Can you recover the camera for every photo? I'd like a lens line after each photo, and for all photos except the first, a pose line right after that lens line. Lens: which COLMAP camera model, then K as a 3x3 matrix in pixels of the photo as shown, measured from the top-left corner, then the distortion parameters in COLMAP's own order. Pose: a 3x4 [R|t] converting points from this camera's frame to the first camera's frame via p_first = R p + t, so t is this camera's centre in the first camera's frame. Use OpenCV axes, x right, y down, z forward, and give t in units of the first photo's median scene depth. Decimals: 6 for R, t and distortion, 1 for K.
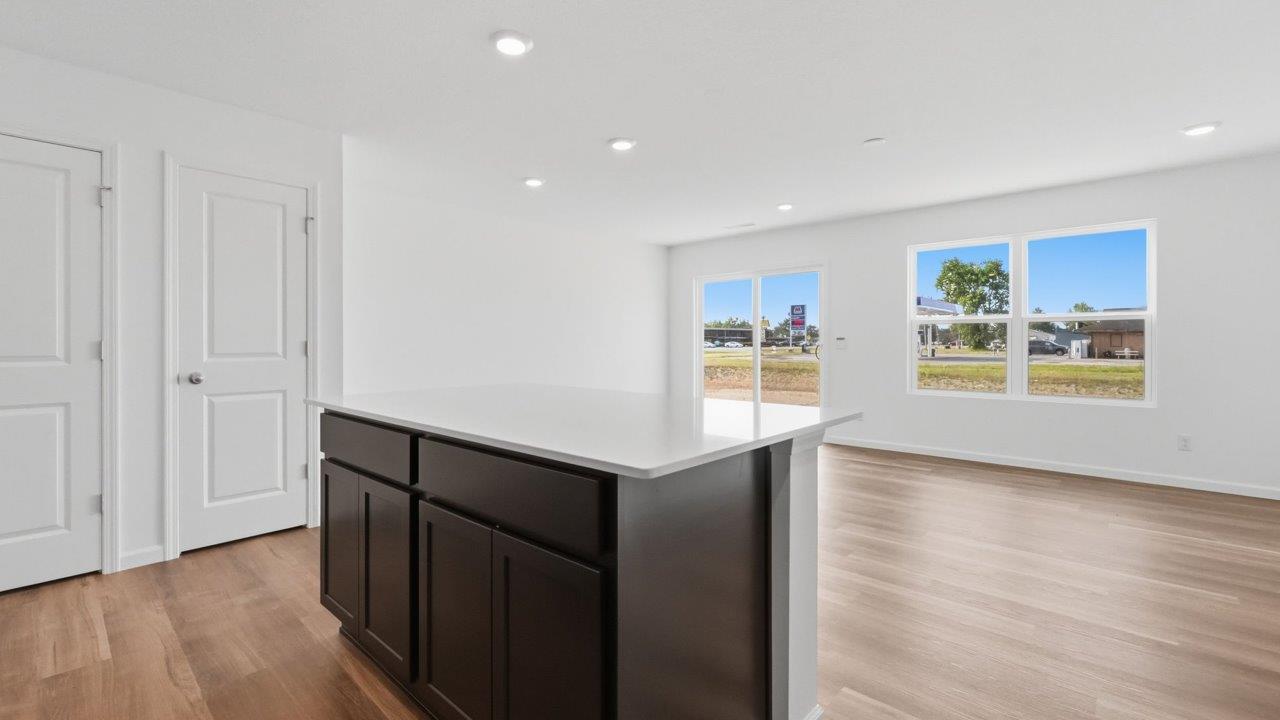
lens RADIAL K [[550.8, 0, 619.9], [0, 550.8, 346.7], [0, 0, 1]] dist [0.014840, 0.000588]
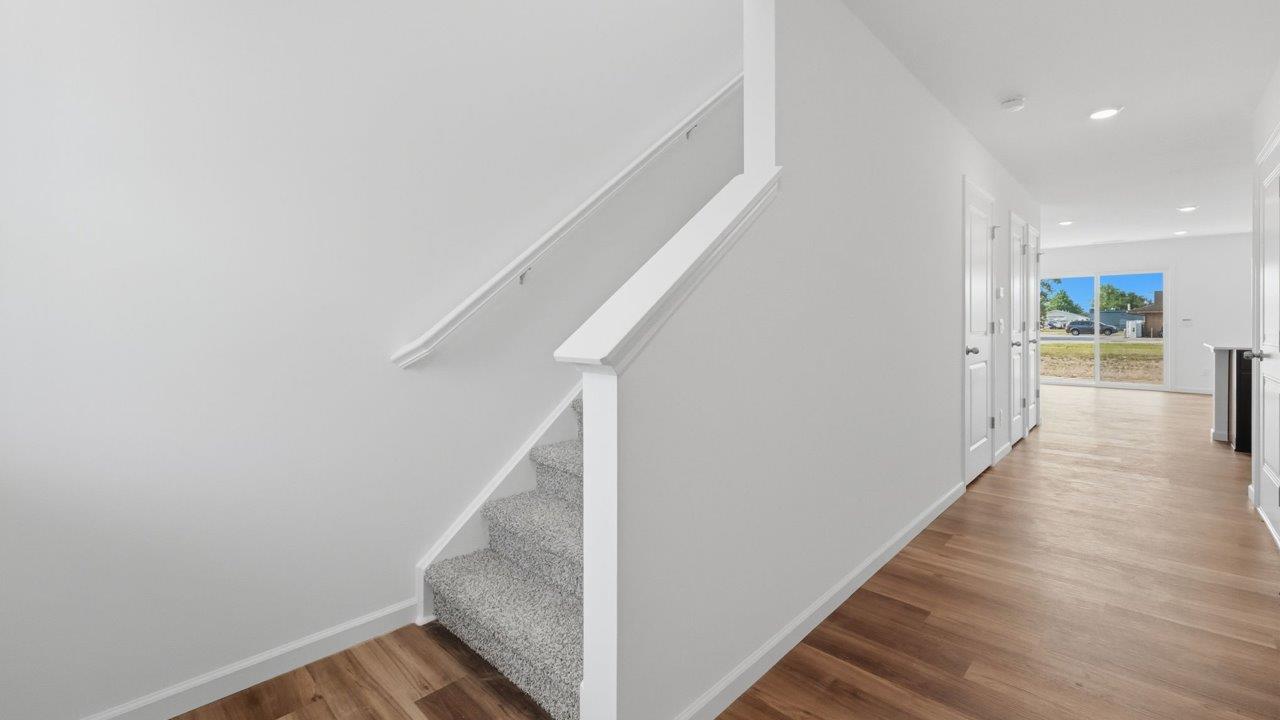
lens RADIAL K [[520.3, 0, 624.8], [0, 520.3, 331.3], [0, 0, 1]] dist [0.006137, -0.000675]
pose [[0.999315, -0.001128, -0.036987, -0.130500], [0.001405, 0.999971, 0.007449, -0.000151], [0.036977, -0.007496, 0.999288, -0.052999]]
